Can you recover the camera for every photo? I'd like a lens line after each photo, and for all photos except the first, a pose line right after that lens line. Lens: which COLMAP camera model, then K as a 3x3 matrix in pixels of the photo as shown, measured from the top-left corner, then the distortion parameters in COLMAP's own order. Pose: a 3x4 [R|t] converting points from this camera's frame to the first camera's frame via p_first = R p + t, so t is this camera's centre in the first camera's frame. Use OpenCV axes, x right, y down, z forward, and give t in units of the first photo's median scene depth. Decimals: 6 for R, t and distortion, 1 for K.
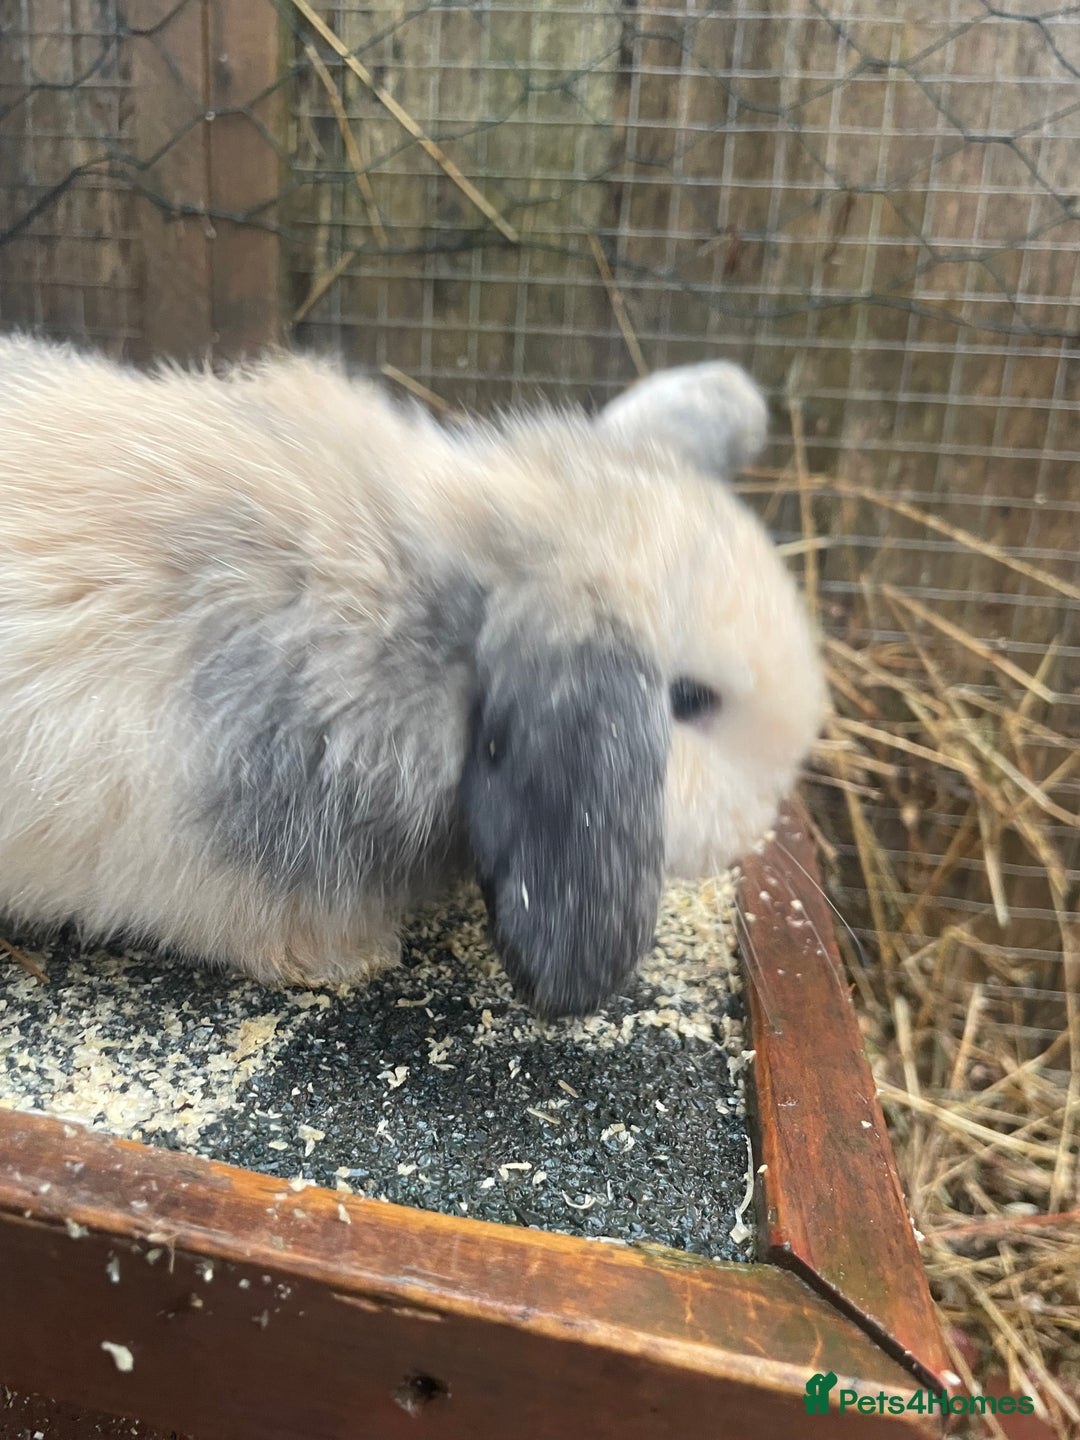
lens RADIAL K [[1190.9, 0, 540.0], [0, 1190.9, 720.0], [0, 0, 1]] dist [0.058921, -0.094592]
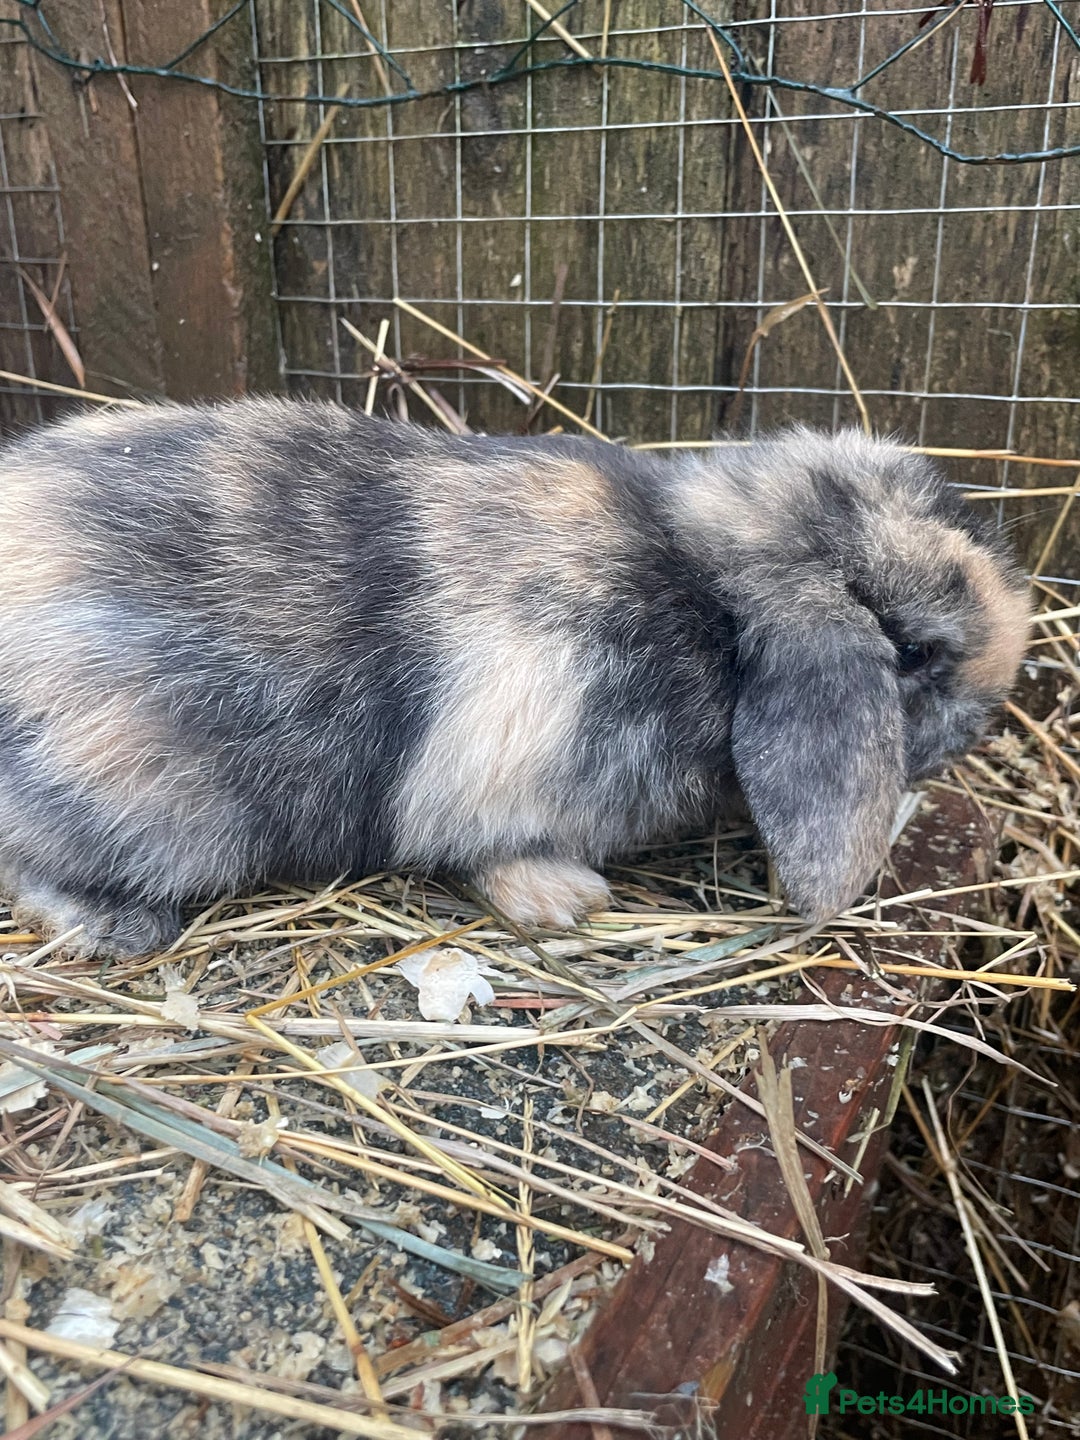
lens RADIAL K [[1439.0, 0, 508.5], [0, 1439.0, 778.3], [0, 0, 1]] dist [0.086288, -0.149551]
pose [[0.935887, 0.058909, -0.347340, 0.201868], [-0.020949, 0.993482, 0.112048, -0.140336], [0.351677, -0.097588, 0.931021, 0.318101]]
